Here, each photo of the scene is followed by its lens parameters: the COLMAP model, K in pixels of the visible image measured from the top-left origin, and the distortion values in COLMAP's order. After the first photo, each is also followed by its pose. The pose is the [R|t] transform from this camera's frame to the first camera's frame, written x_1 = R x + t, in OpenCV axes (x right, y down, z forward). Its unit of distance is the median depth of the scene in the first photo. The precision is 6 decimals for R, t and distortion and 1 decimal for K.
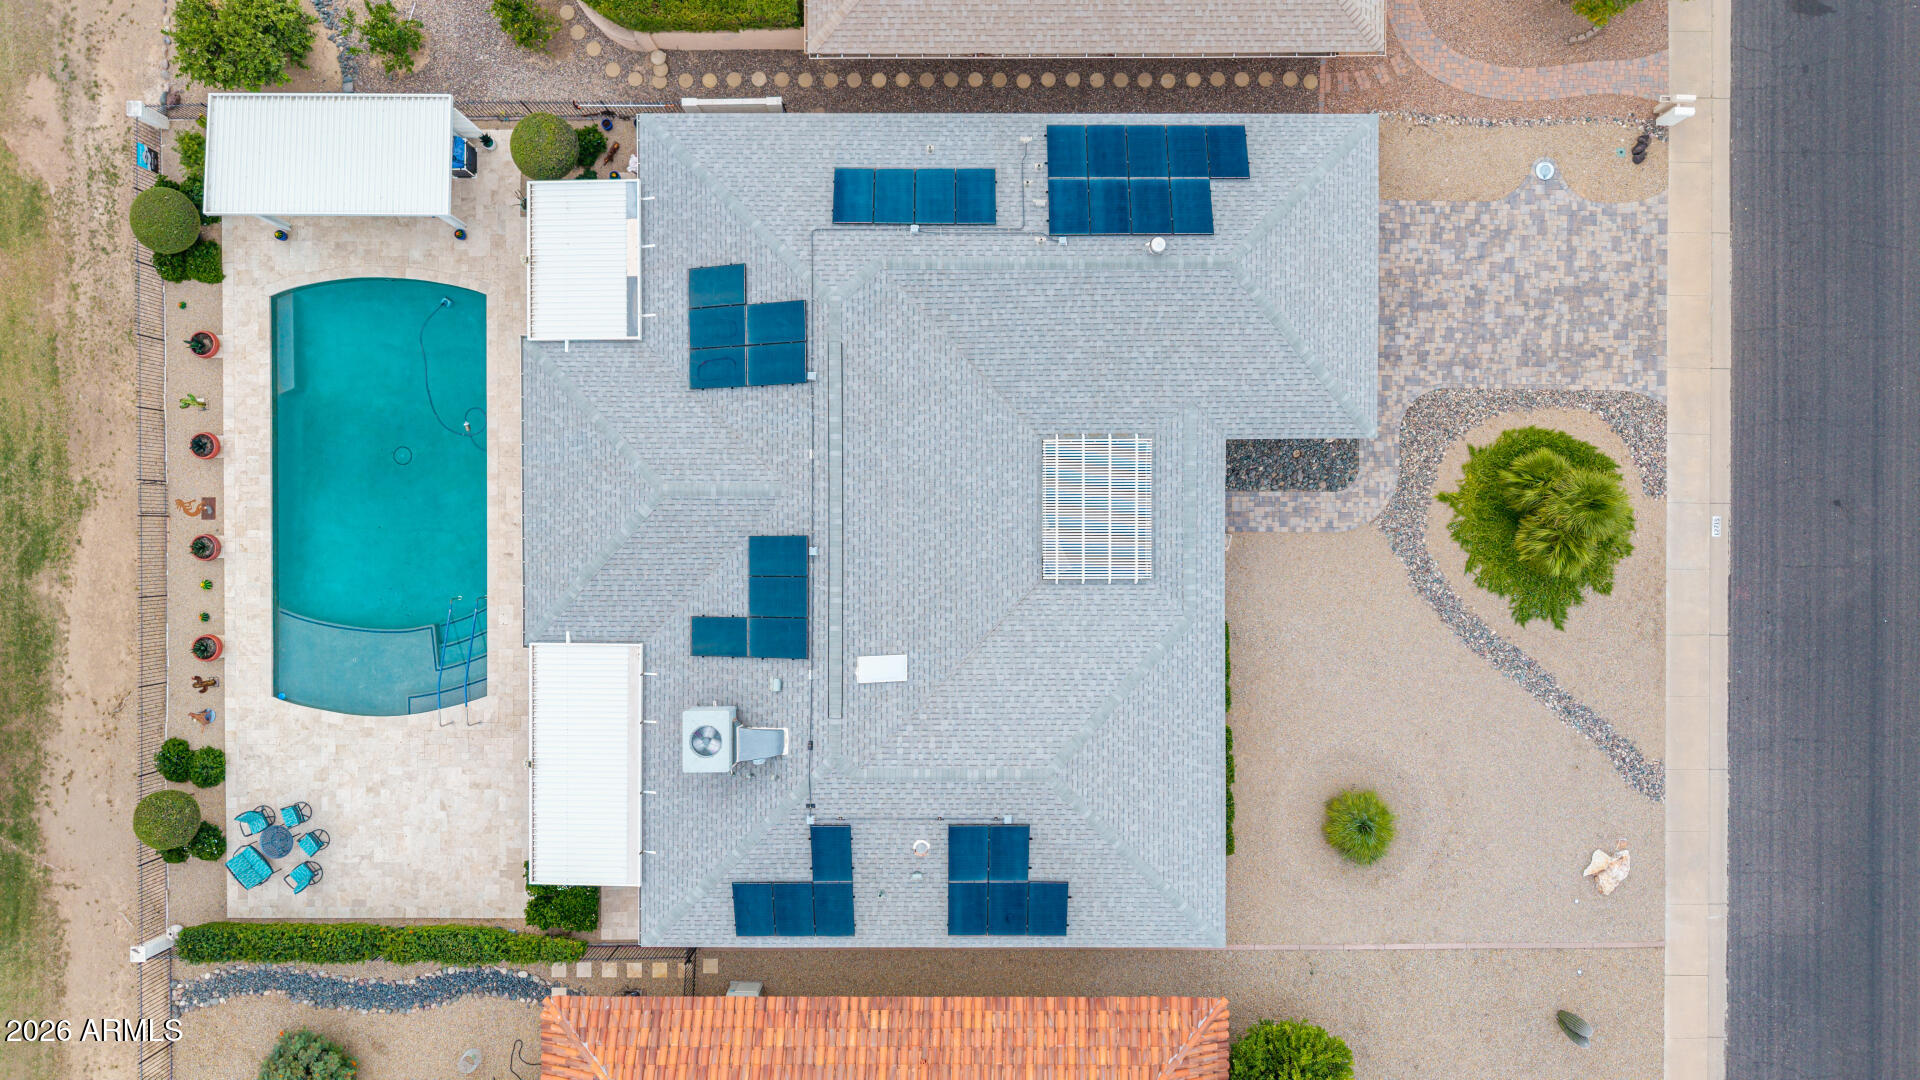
lens RADIAL K [[1279.6, 0, 952.4], [0, 1279.6, 535.7], [0, 0, 1]] dist [0.029062, -0.032134]
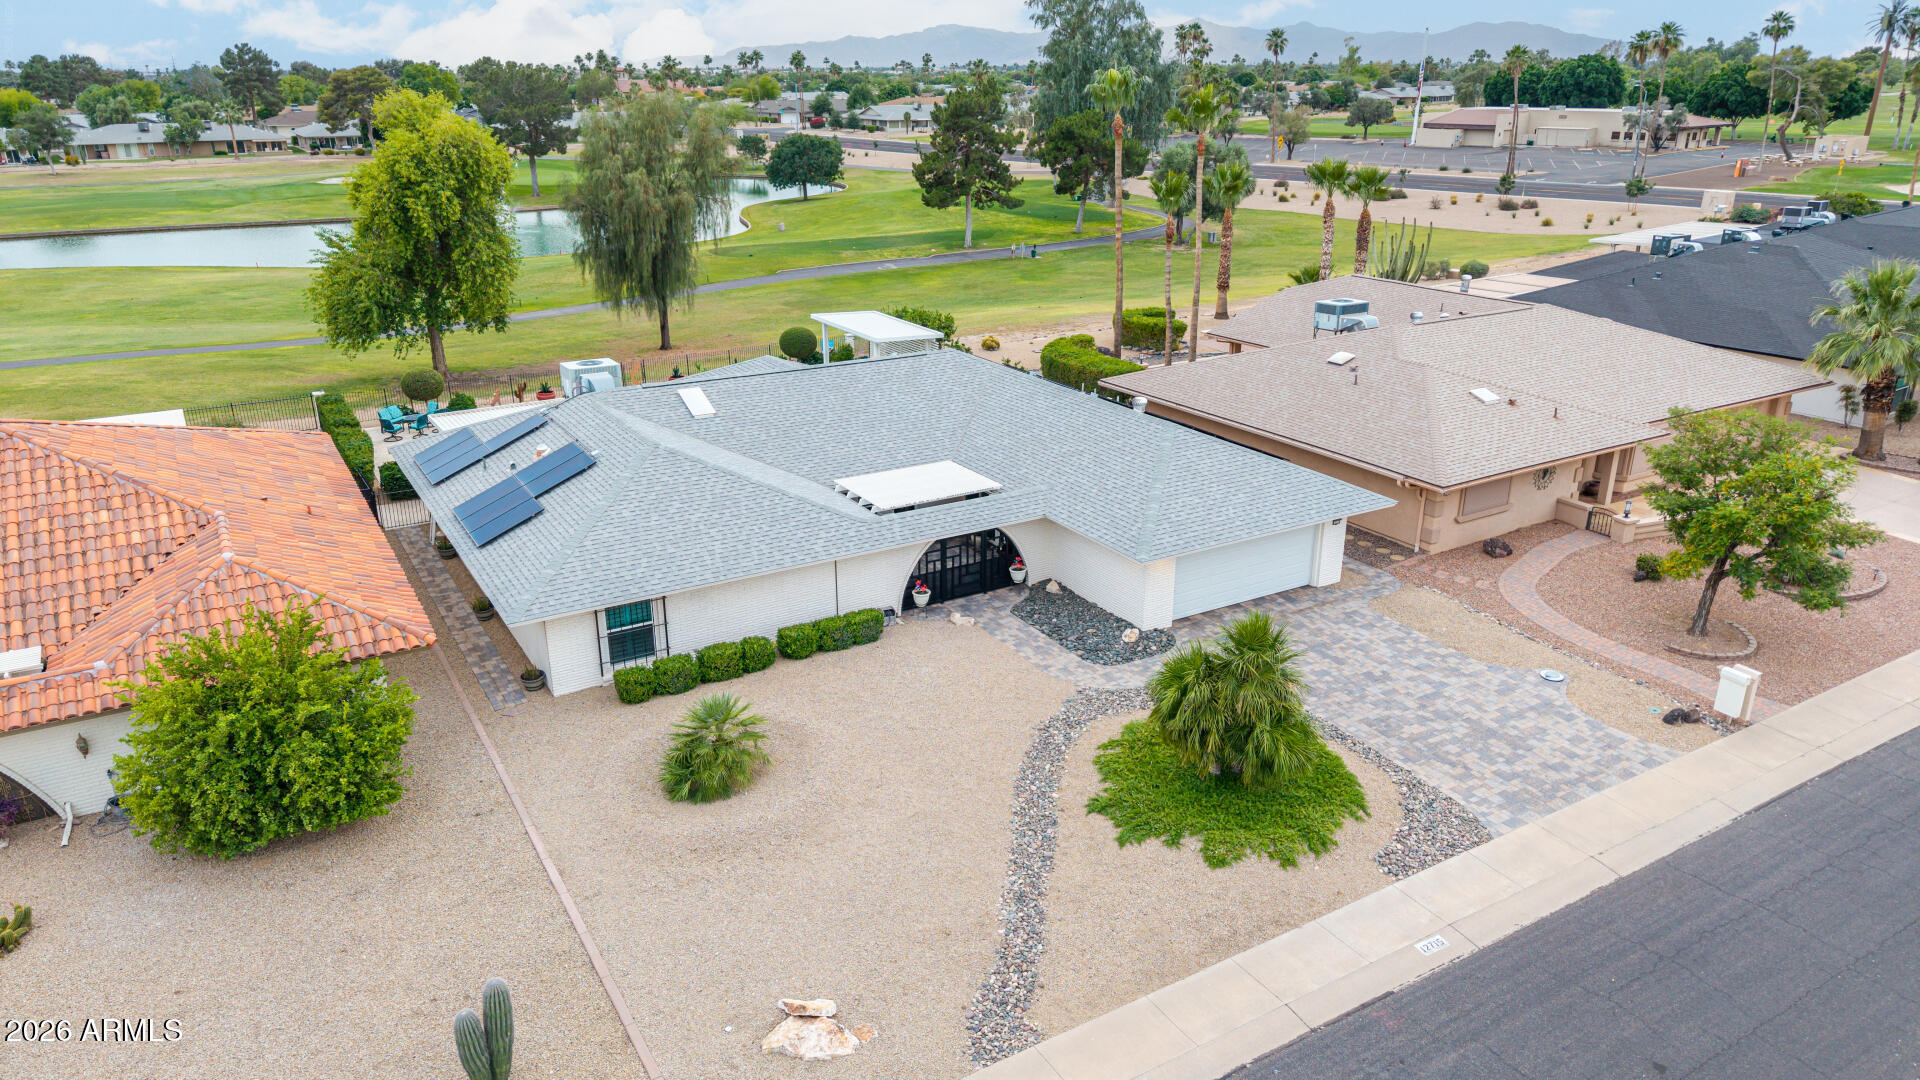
lens RADIAL K [[1279.6, 0, 962.9], [0, 1279.6, 543.2], [0, 0, 1]] dist [0.029062, -0.032134]
pose [[0.520933, 0.299384, -0.799373, 0.895228], [-0.853595, 0.180679, -0.488600, 0.423249], [-0.001849, 0.936869, 0.349675, 0.633906]]
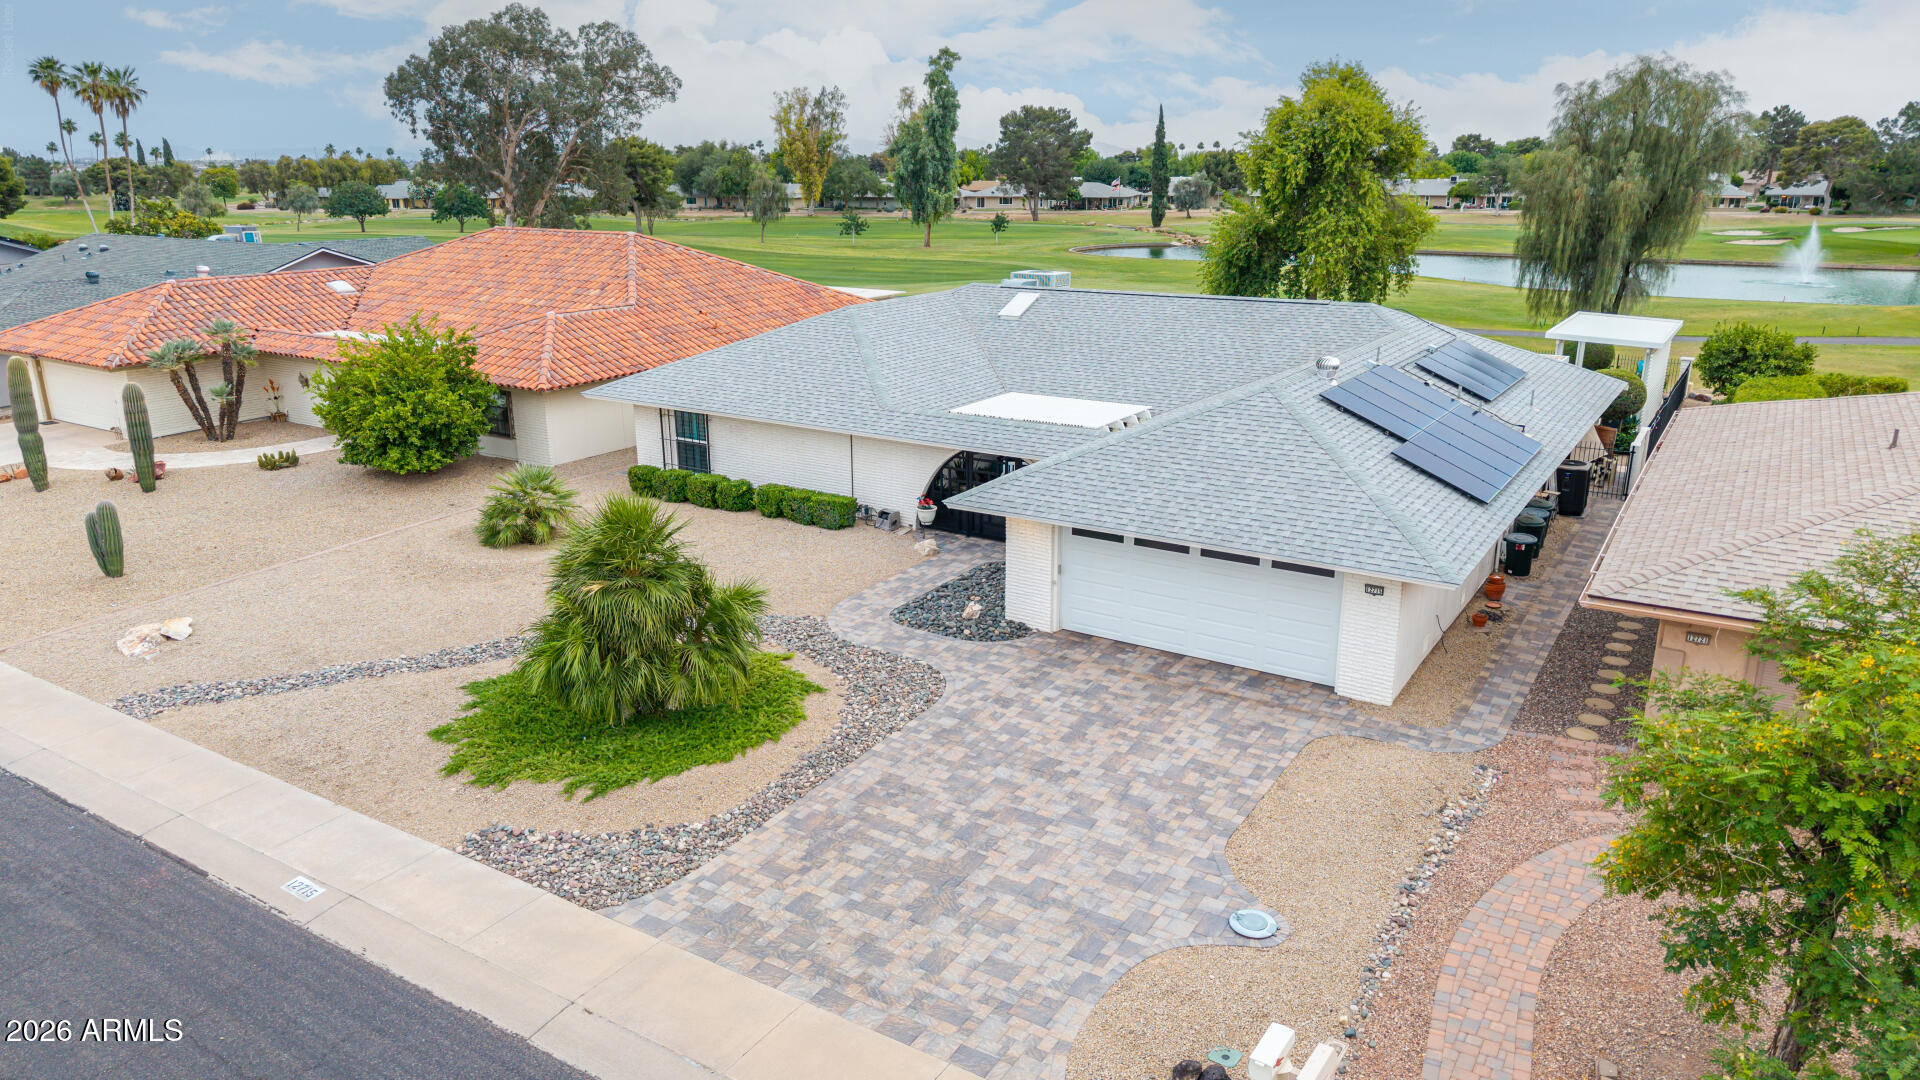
lens RADIAL K [[1279.6, 0, 967.2], [0, 1279.6, 553.7], [0, 0, 1]] dist [0.029062, -0.032134]
pose [[-0.531712, 0.253864, -0.807982, 0.795557], [-0.846917, -0.155264, 0.508551, -0.391865], [0.003652, 0.954697, 0.297558, 0.774120]]
